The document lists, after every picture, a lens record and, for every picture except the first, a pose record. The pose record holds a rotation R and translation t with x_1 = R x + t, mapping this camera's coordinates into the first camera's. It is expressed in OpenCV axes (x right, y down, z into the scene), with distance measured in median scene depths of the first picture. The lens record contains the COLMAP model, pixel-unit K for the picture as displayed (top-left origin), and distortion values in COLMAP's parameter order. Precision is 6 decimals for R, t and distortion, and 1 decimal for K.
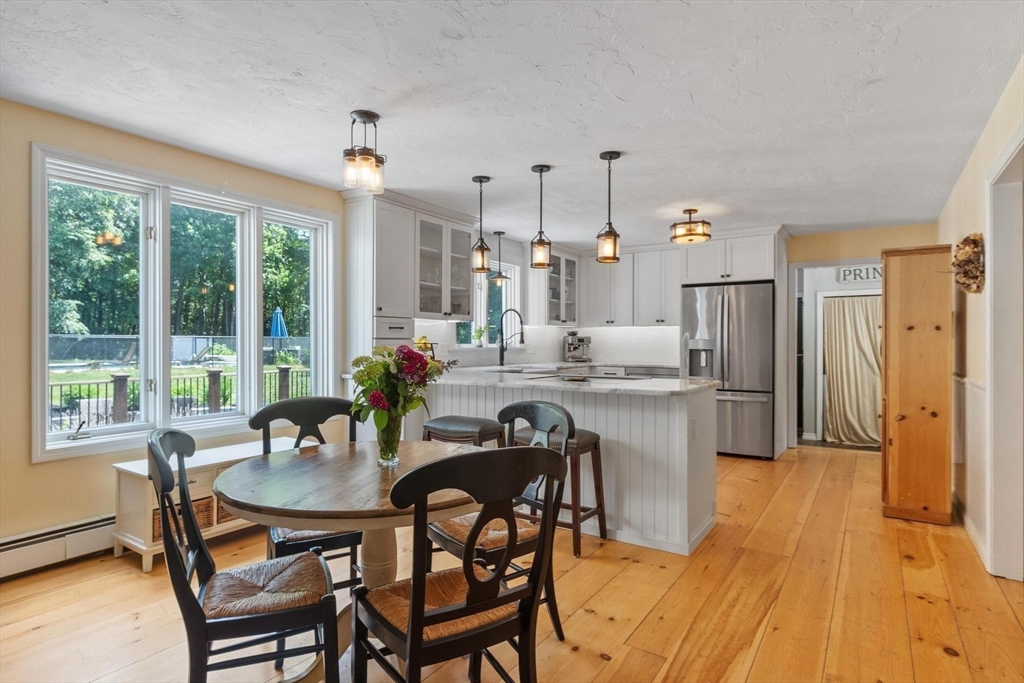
lens RADIAL K [[547.9, 0, 512.0], [0, 547.9, 341.5], [0, 0, 1]] dist [0.000988, -0.000049]
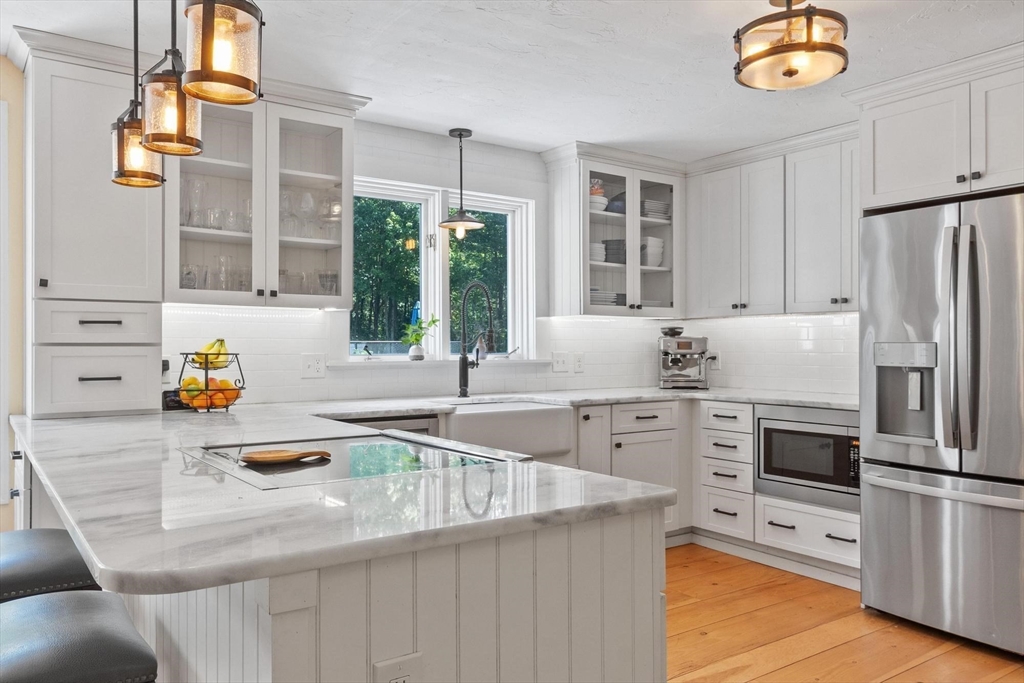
lens RADIAL K [[748.5, 0, 512.0], [0, 748.5, 341.5], [0, 0, 1]] dist [-0.010478, -0.002116]
pose [[0.931628, -0.006508, -0.363355, 0.274933], [0.003370, 0.999951, -0.009269, -0.000173], [0.363398, 0.007411, 0.931604, 0.389946]]
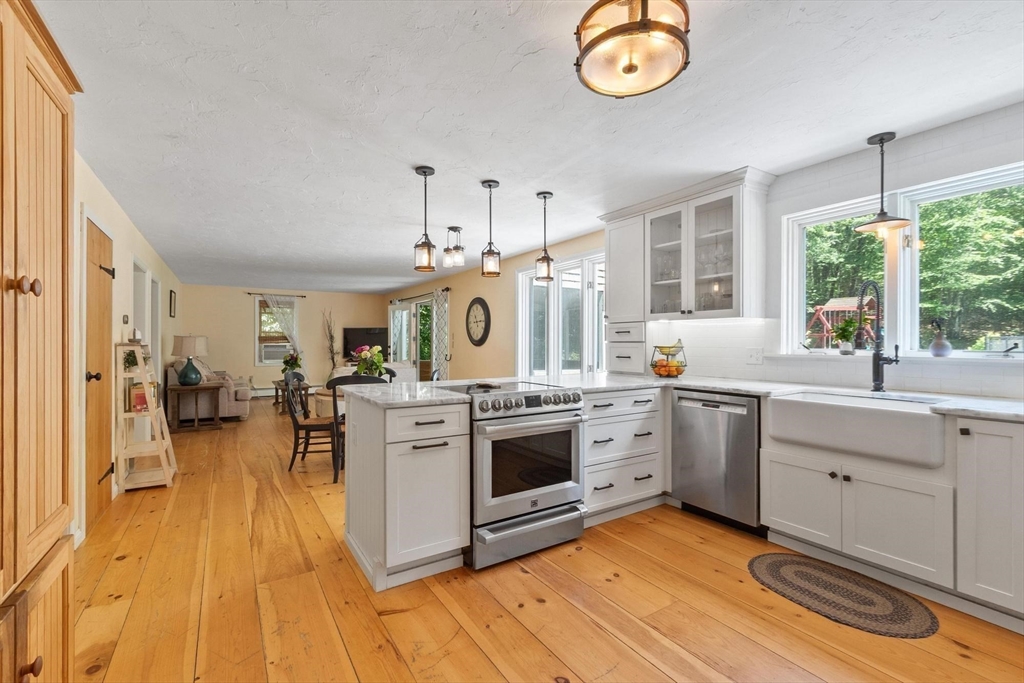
lens RADIAL K [[445.7, 0, 508.3], [0, 445.7, 343.1], [0, 0, 1]] dist [0.000715, -0.000098]
pose [[-0.408925, 0.000540, -0.912568, 0.523523], [0.000038, 1.000000, 0.000574, -0.002372], [0.912568, 0.000200, -0.408925, 0.869241]]
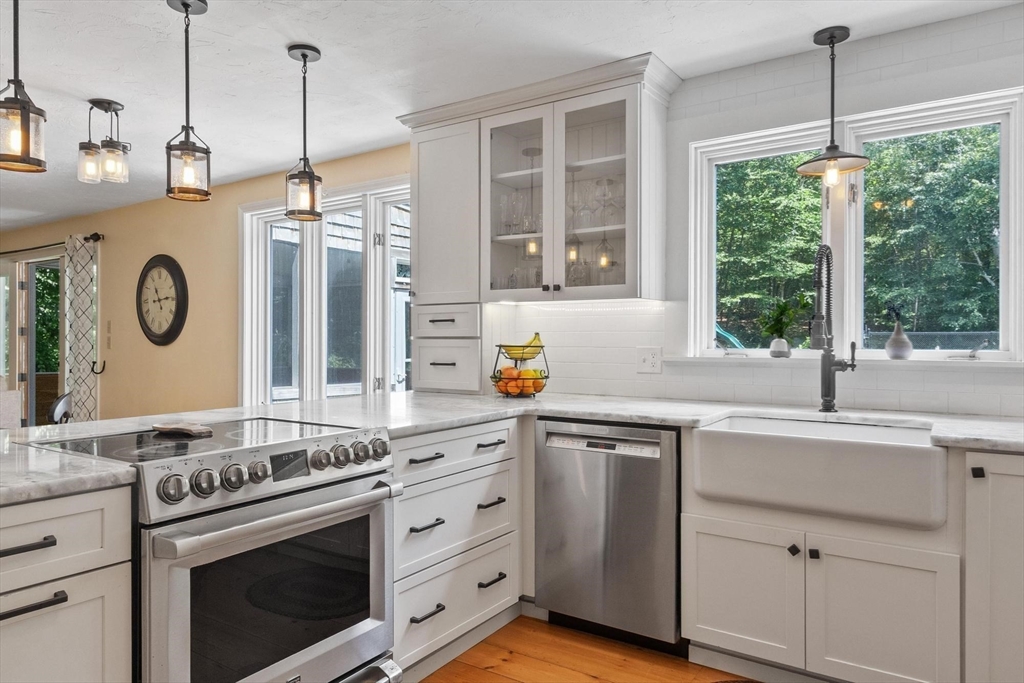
lens RADIAL K [[663.4, 0, 508.3], [0, 663.4, 341.3], [0, 0, 1]] dist [0.003564, 0.000498]
pose [[-0.011245, 0.002101, -0.999935, 0.416562], [-0.000523, 0.999998, 0.002107, -0.001898], [0.999937, 0.000546, -0.011244, 0.815944]]
